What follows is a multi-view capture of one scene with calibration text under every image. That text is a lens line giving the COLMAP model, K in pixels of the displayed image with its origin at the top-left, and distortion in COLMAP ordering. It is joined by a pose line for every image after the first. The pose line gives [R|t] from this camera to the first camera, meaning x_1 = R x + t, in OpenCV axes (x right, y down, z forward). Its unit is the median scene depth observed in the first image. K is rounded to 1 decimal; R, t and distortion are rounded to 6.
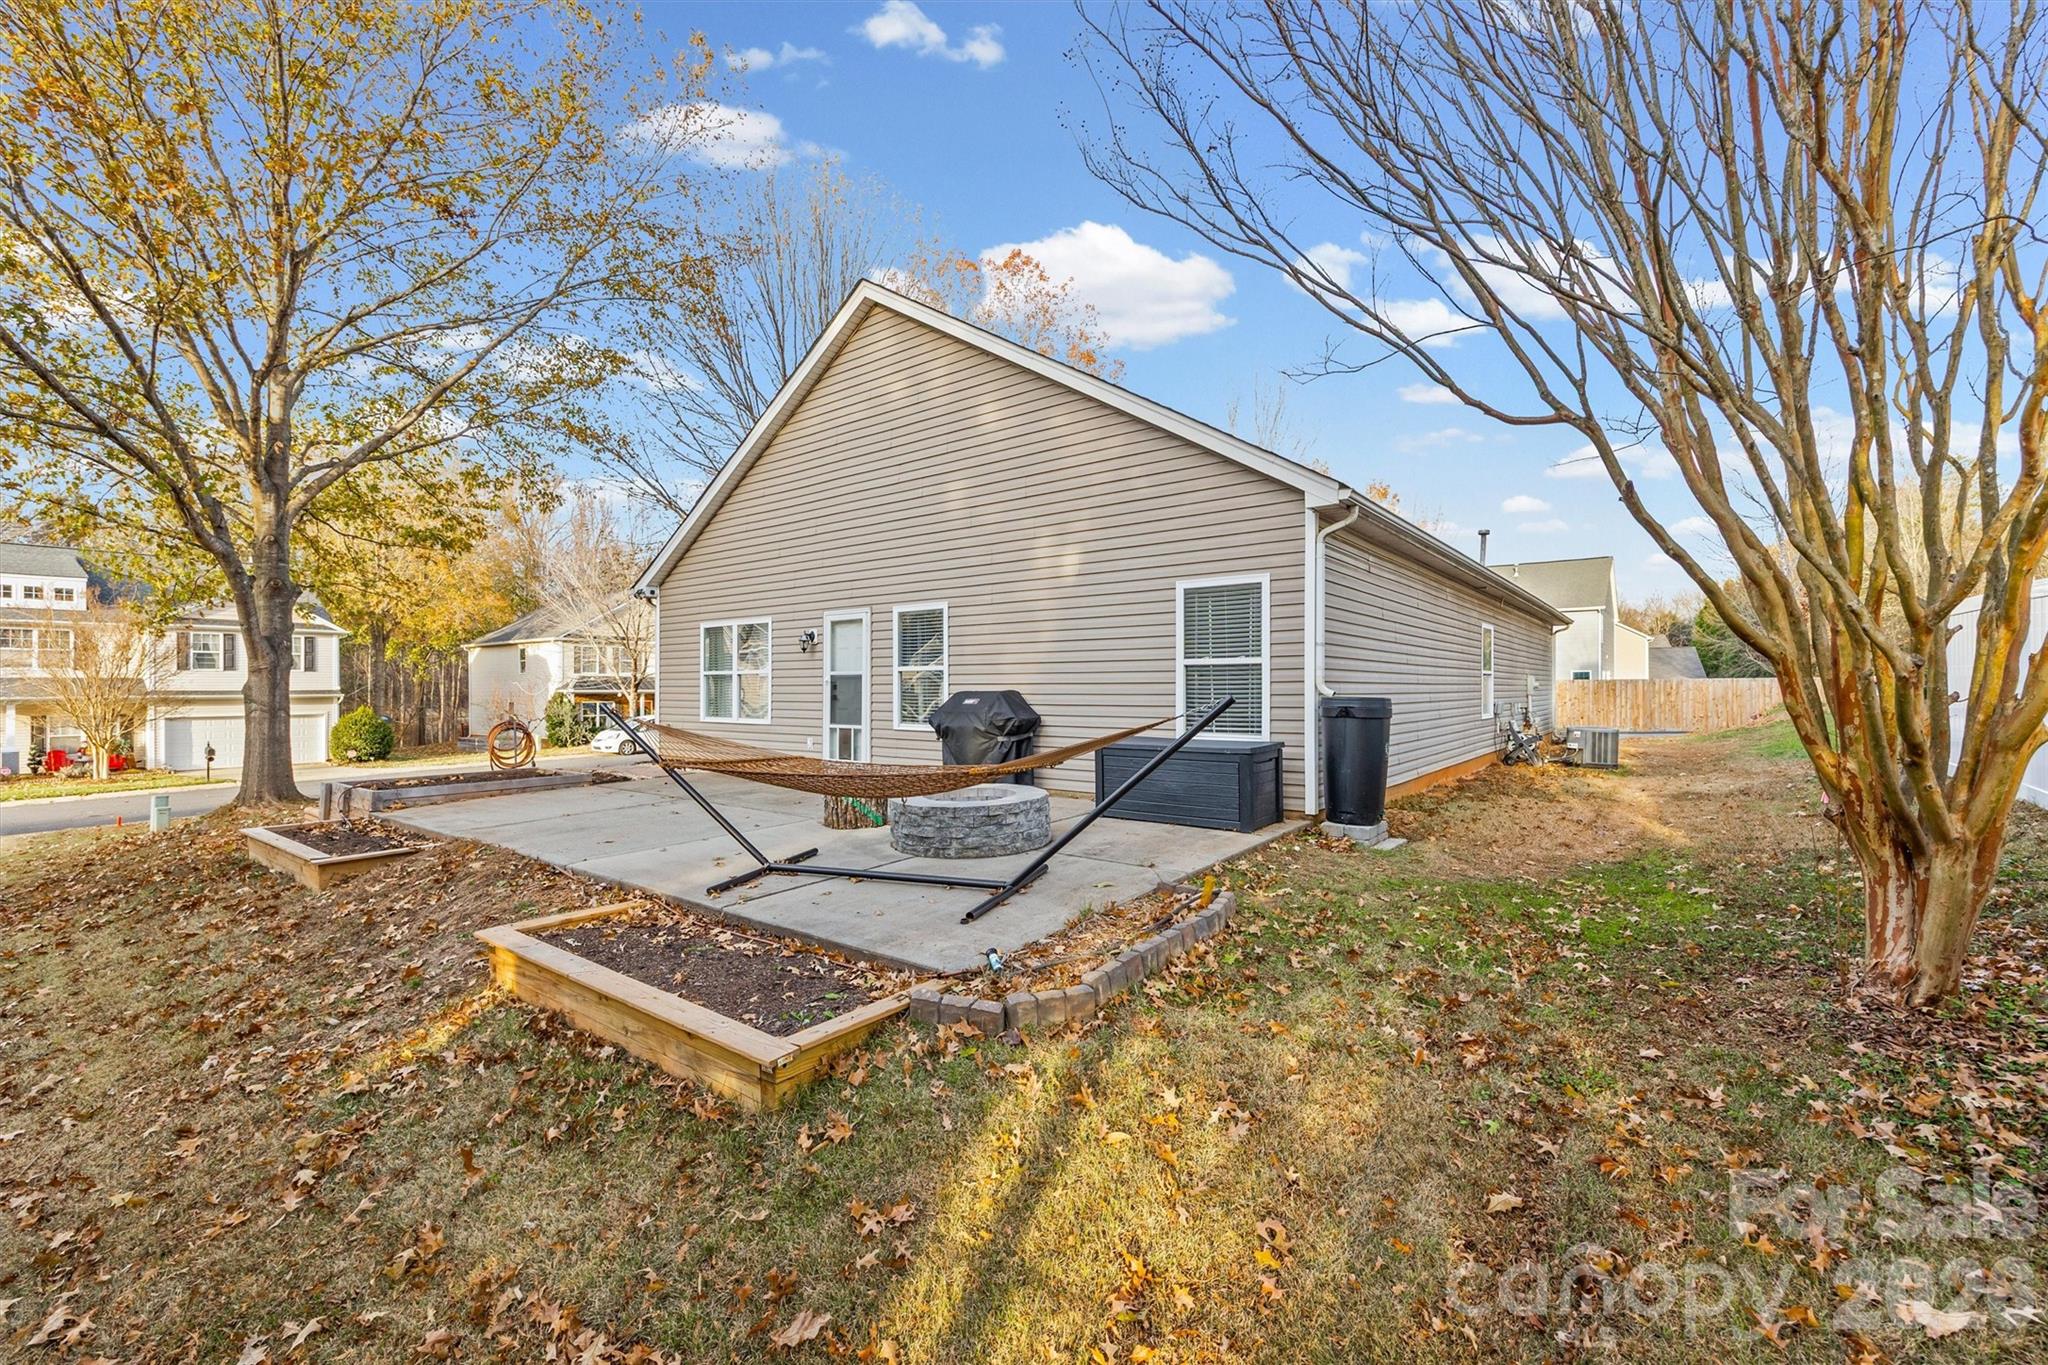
lens RADIAL K [[827.5, 0, 1021.1], [0, 827.5, 687.7], [0, 0, 1]] dist [0.000828, 0.000365]
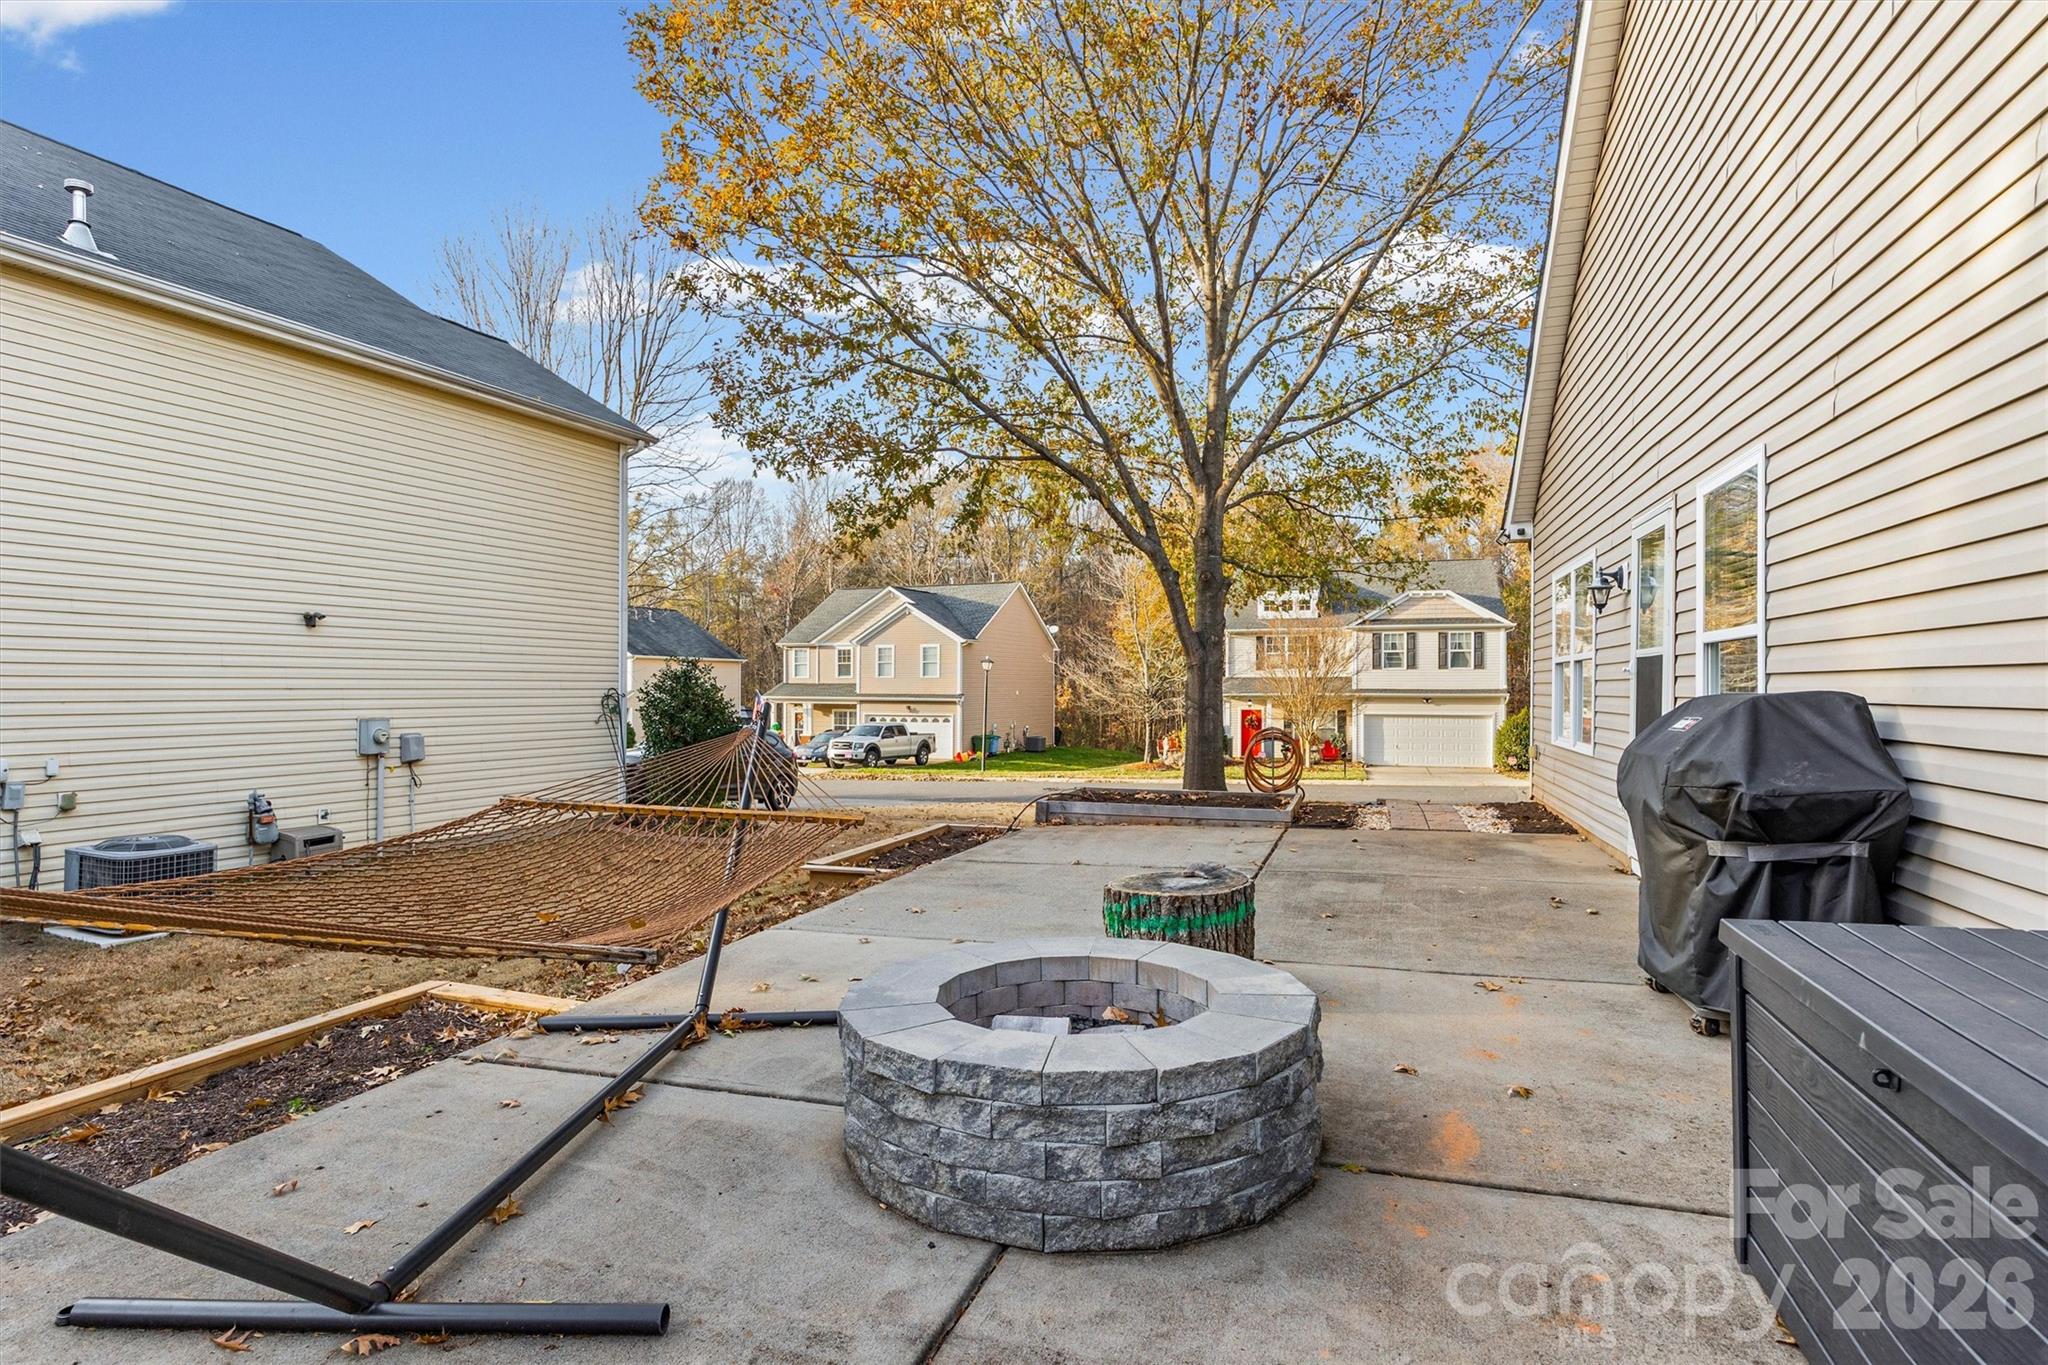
lens RADIAL K [[1029.4, 0, 1024.0], [0, 1029.4, 682.5], [0, 0, 1]] dist [-0.017275, 0.000317]
pose [[0.339755, -0.000512, -0.940514, 0.126269], [-0.004474, 0.999988, -0.002160, 0.000845], [0.940503, 0.004942, 0.339748, 0.319412]]
